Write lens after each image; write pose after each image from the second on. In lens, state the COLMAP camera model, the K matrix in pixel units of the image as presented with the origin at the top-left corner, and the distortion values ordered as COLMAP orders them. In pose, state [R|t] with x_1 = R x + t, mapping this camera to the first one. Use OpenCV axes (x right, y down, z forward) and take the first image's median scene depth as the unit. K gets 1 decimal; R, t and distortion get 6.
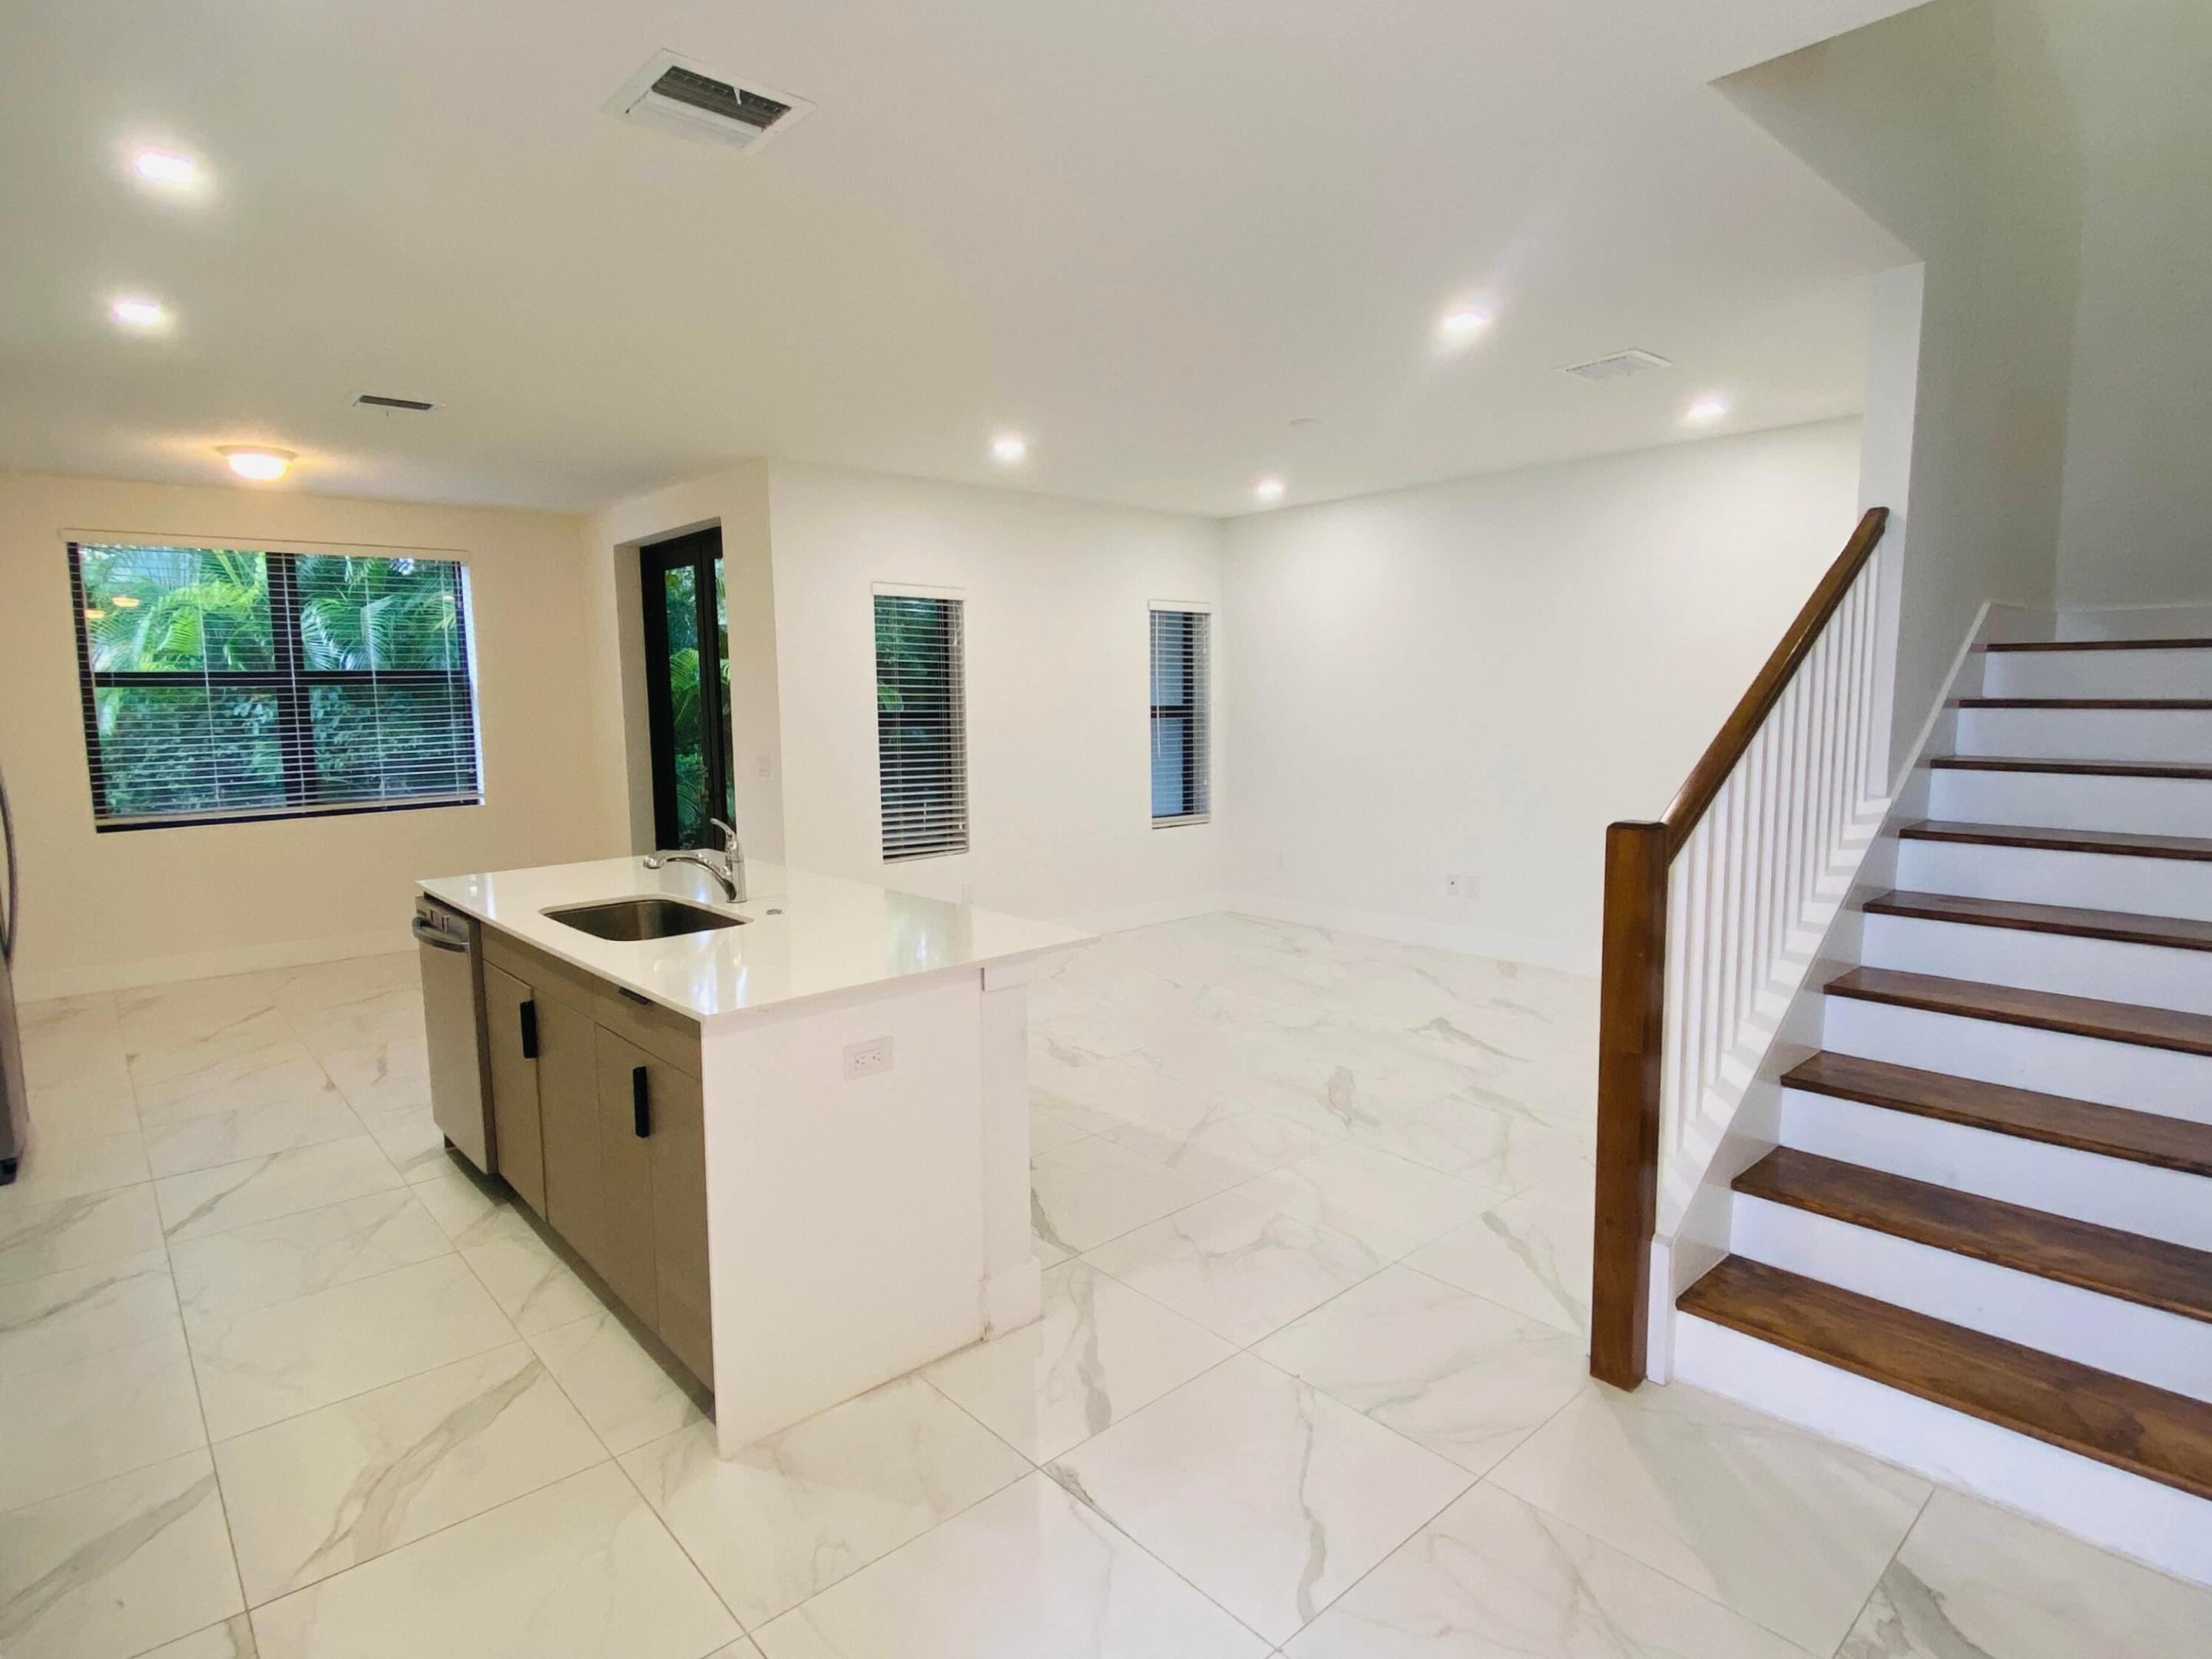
lens RADIAL K [[1165.9, 0, 1109.9], [0, 1165.9, 815.2], [0, 0, 1]] dist [0.028704, -0.024711]
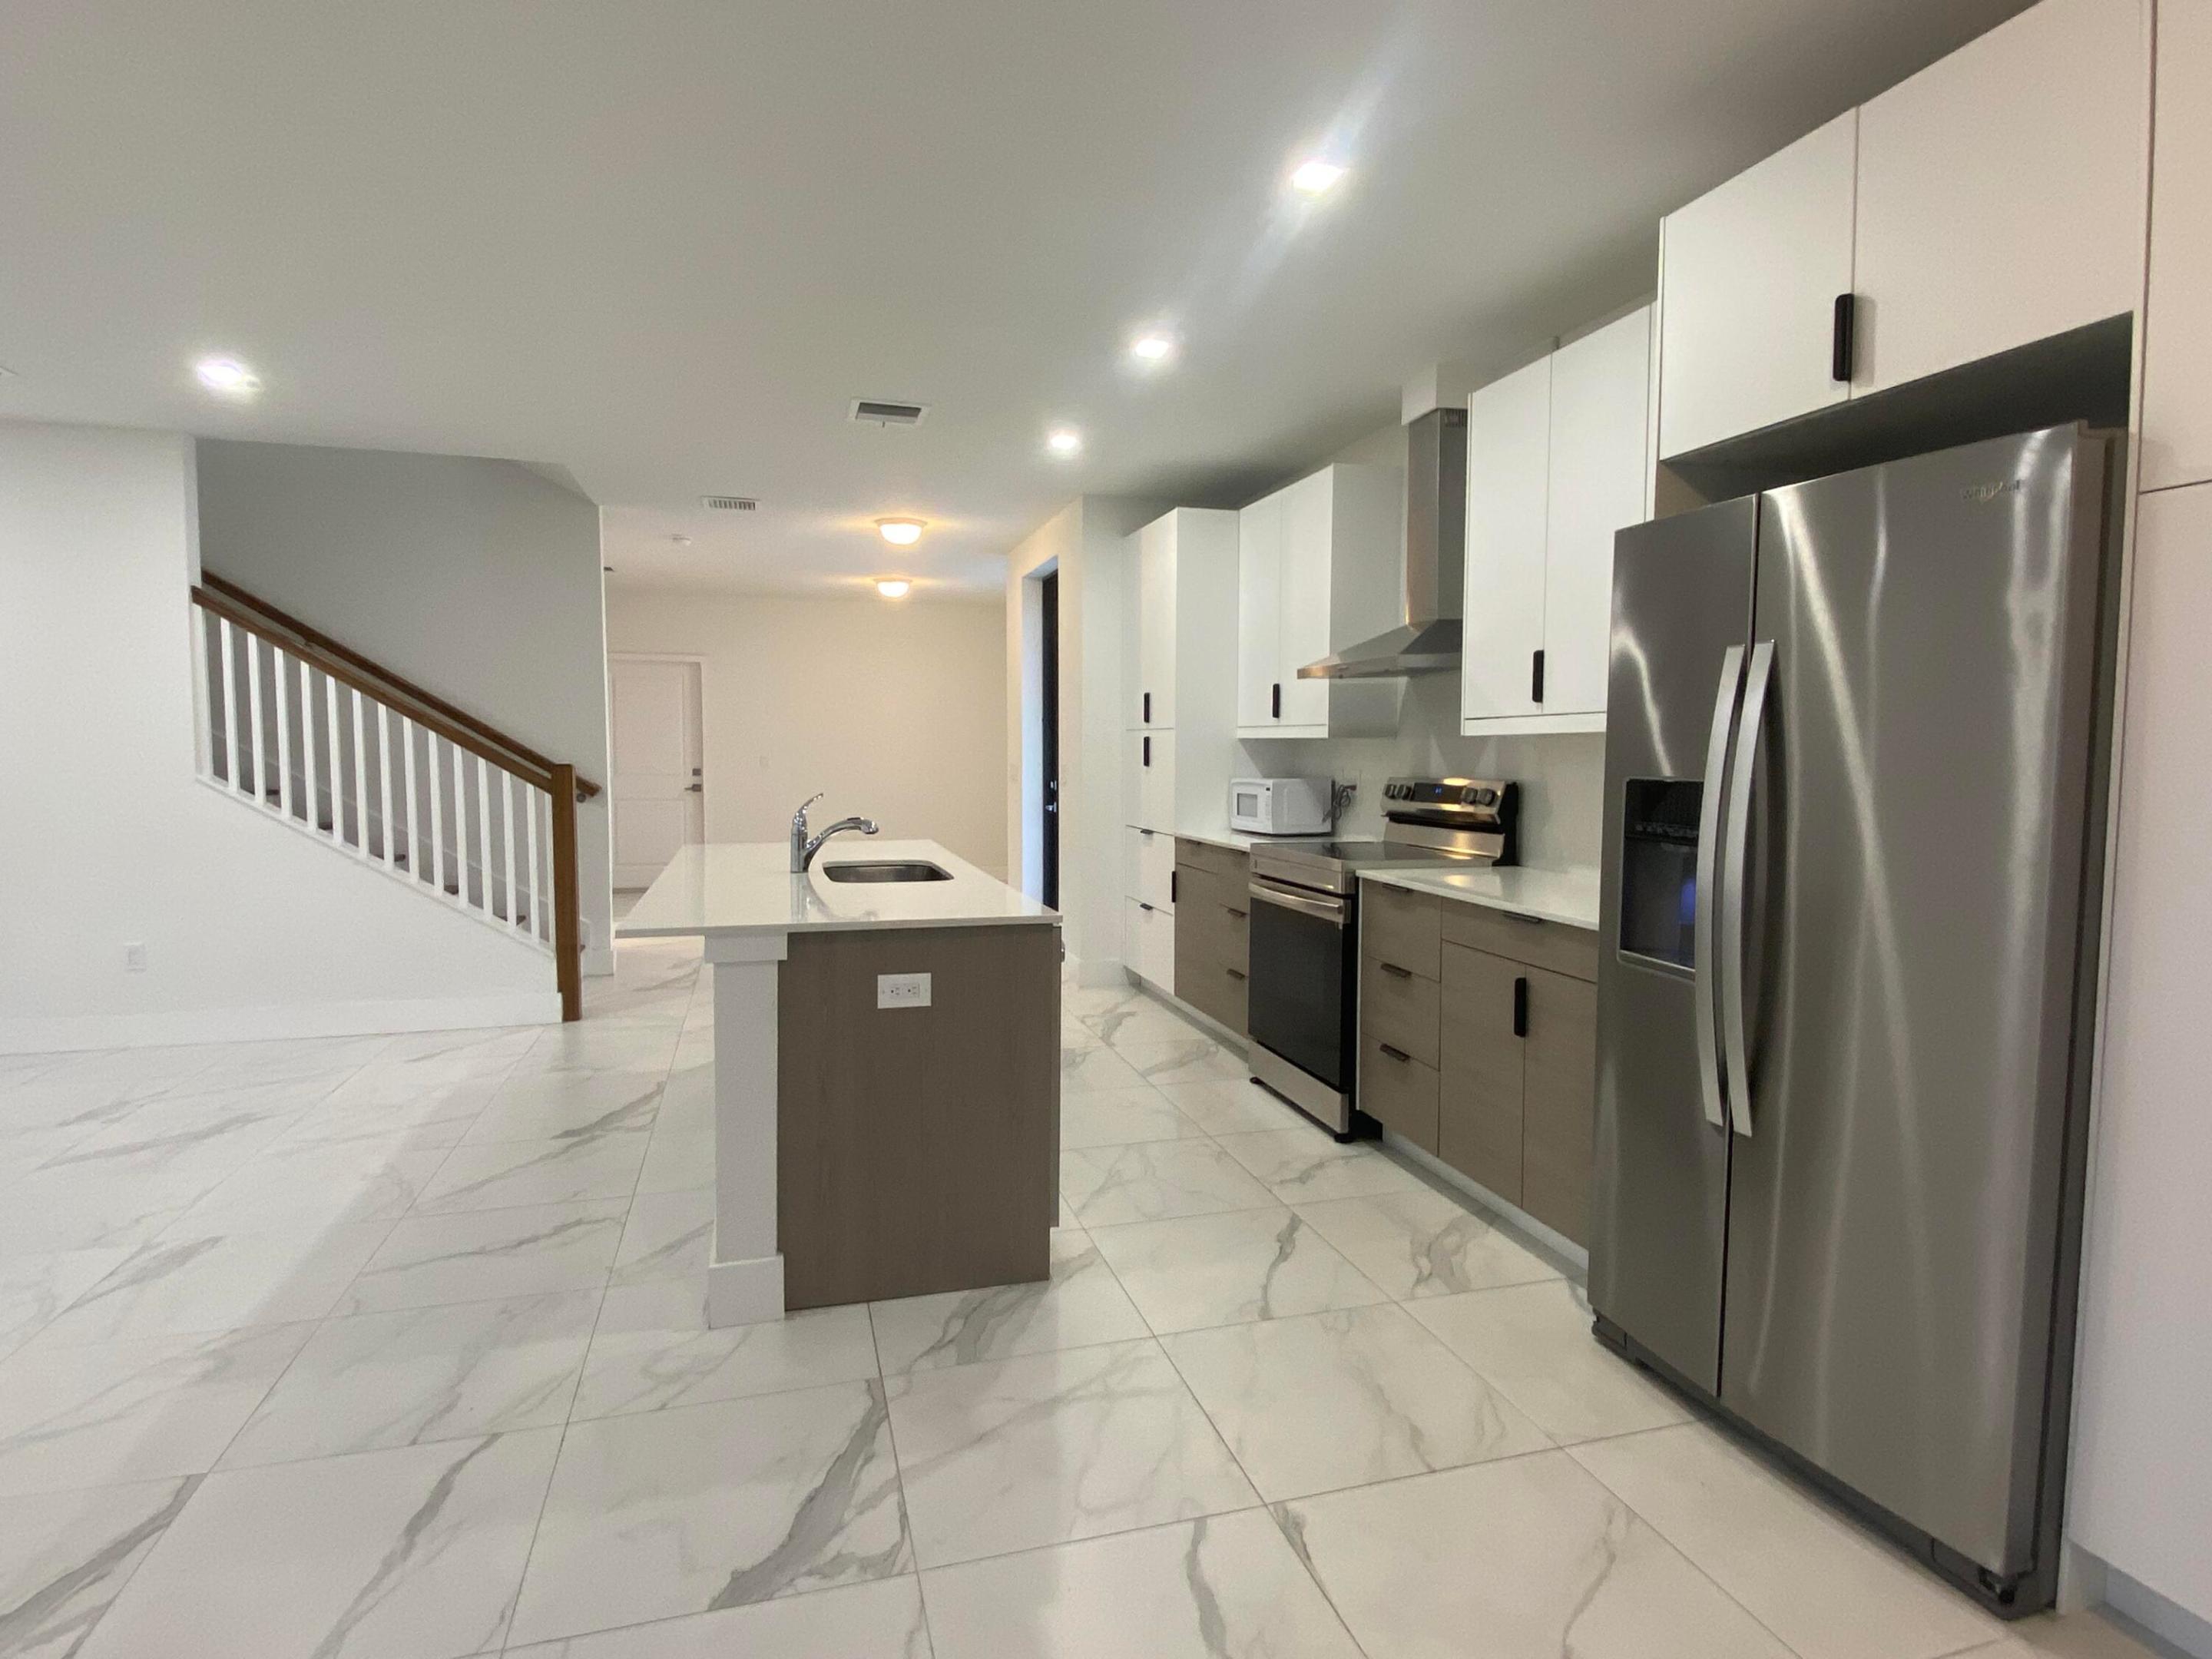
lens RADIAL K [[1165.9, 0, 1109.9], [0, 1165.9, 815.2], [0, 0, 1]] dist [0.028704, -0.024711]
pose [[-0.902250, -0.014002, 0.430987, -0.654987], [0.054188, 0.987868, 0.145535, -0.076044], [-0.427796, 0.154663, -0.890545, 1.144025]]
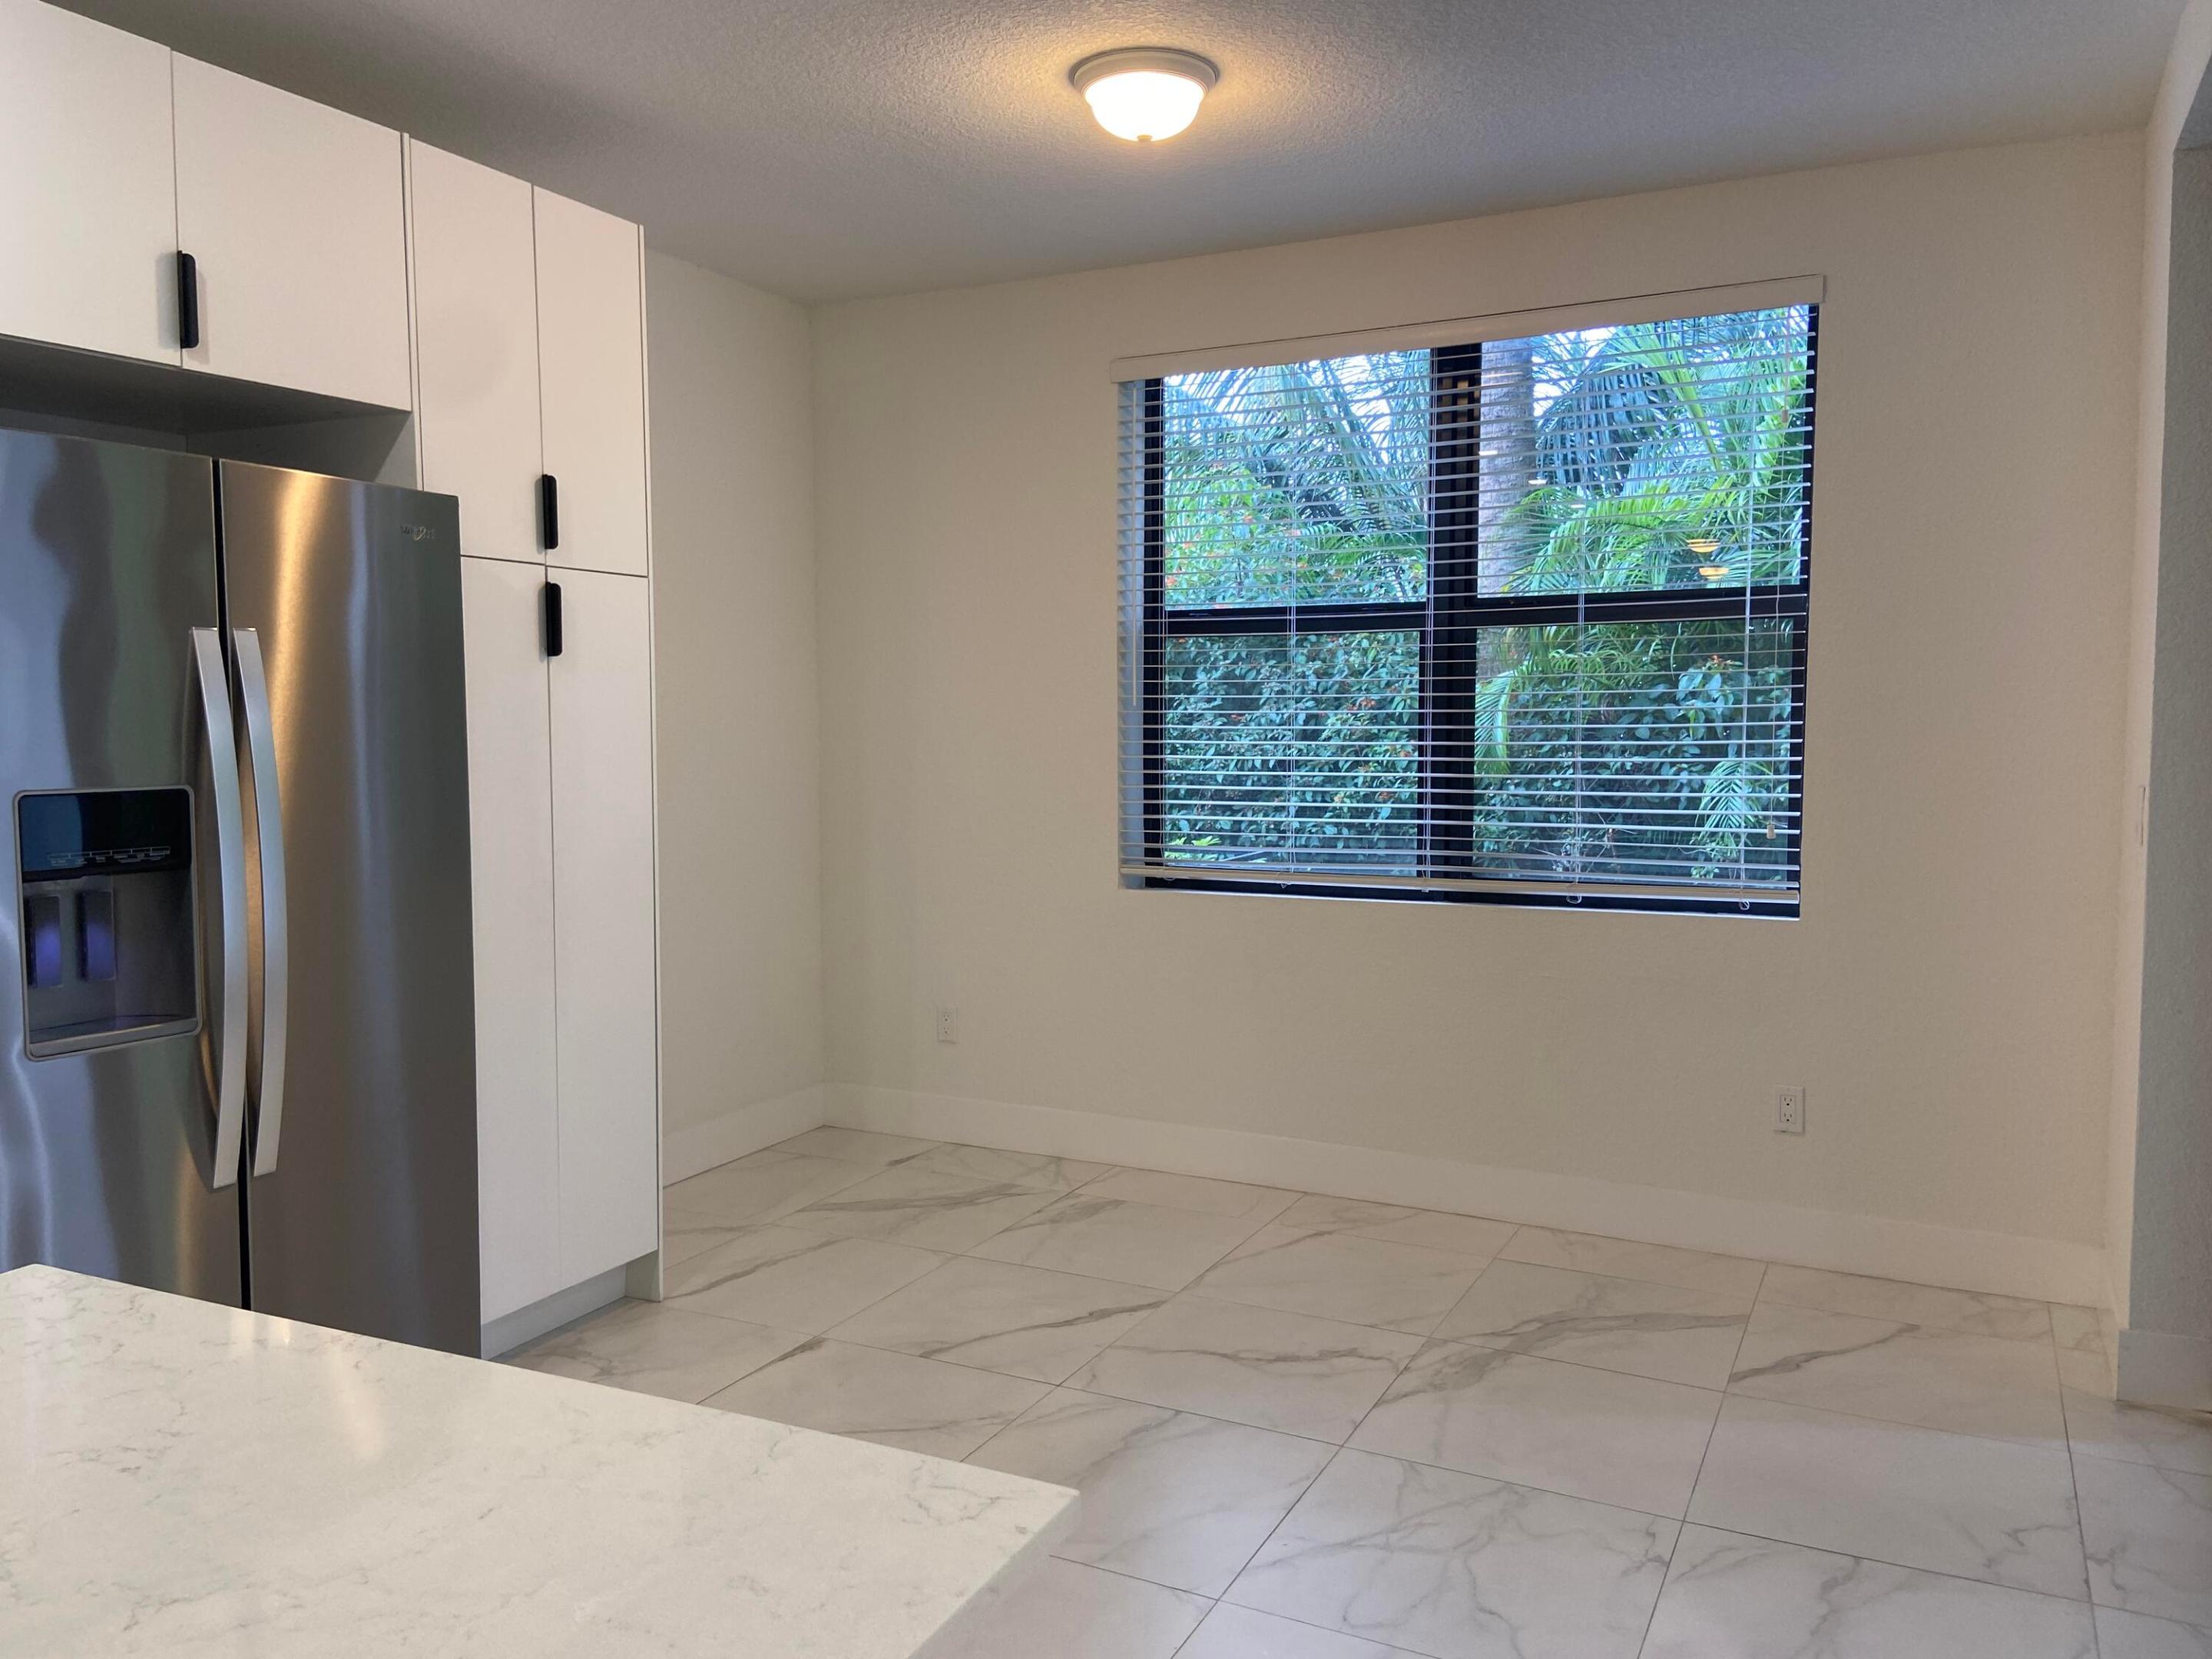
lens RADIAL K [[1650.6, 0, 1094.8], [0, 1650.6, 828.1], [0, 0, 1]] dist [0.115759, -0.152526]
pose [[0.358664, 0.080519, -0.929988, -0.127109], [-0.101915, 0.993695, 0.046730, -0.055372], [0.927887, 0.078019, 0.364608, 0.760256]]
